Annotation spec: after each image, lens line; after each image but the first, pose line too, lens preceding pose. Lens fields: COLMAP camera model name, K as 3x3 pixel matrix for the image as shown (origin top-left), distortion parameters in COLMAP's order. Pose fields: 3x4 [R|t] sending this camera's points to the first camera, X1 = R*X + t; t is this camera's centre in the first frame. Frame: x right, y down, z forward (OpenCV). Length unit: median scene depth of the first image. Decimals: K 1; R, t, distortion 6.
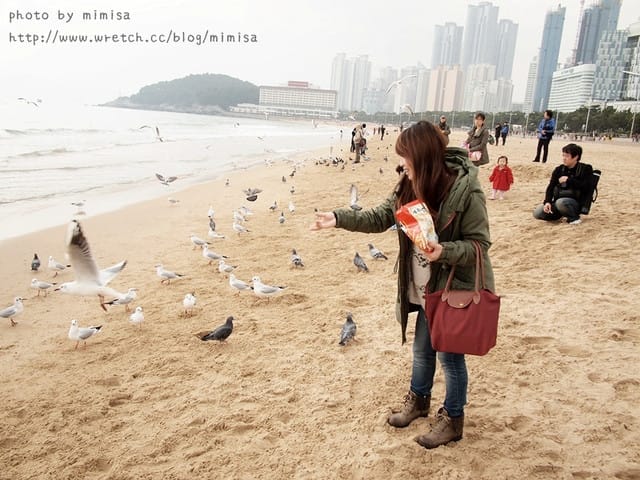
lens RADIAL K [[529.2, 0, 319.8], [0, 529.2, 238.2], [0, 0, 1]] dist [-0.038637, 0.012419]
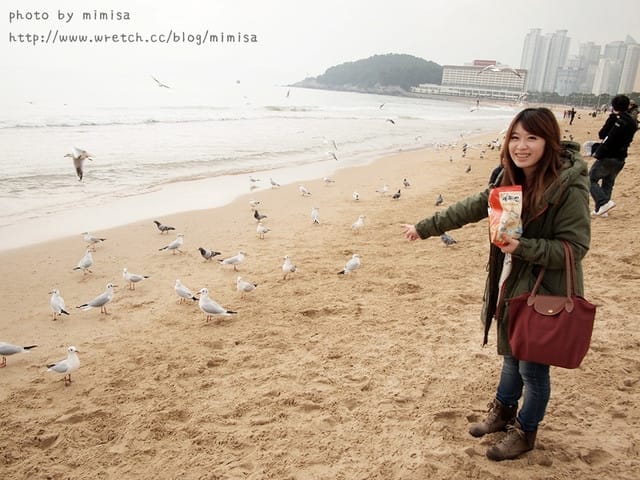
lens RADIAL K [[529.2, 0, 319.8], [0, 529.2, 238.2], [0, 0, 1]] dist [-0.038637, 0.012419]
pose [[0.945981, 0.083099, -0.313391, 0.159909], [-0.072124, 0.996312, 0.046476, -0.021029], [0.316098, -0.021363, 0.948486, 0.019838]]
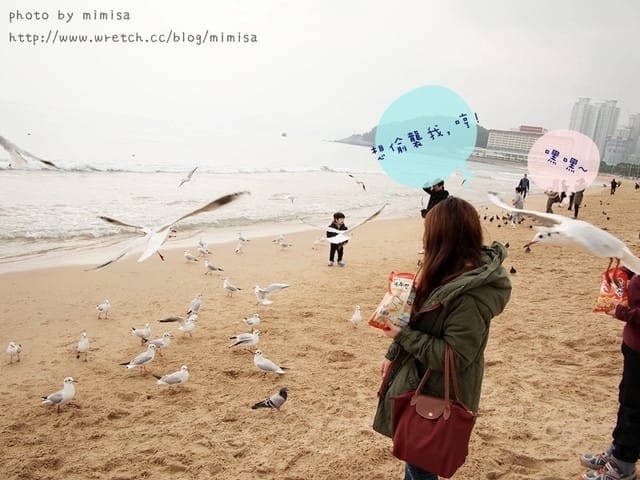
lens RADIAL K [[528.6, 0, 322.0], [0, 528.6, 238.0], [0, 0, 1]] dist [-0.039564, 0.012122]
pose [[0.915279, 0.110751, -0.387295, 0.452278], [-0.139275, 0.989172, -0.046278, -0.088265], [0.377976, 0.096298, 0.920793, 0.079077]]
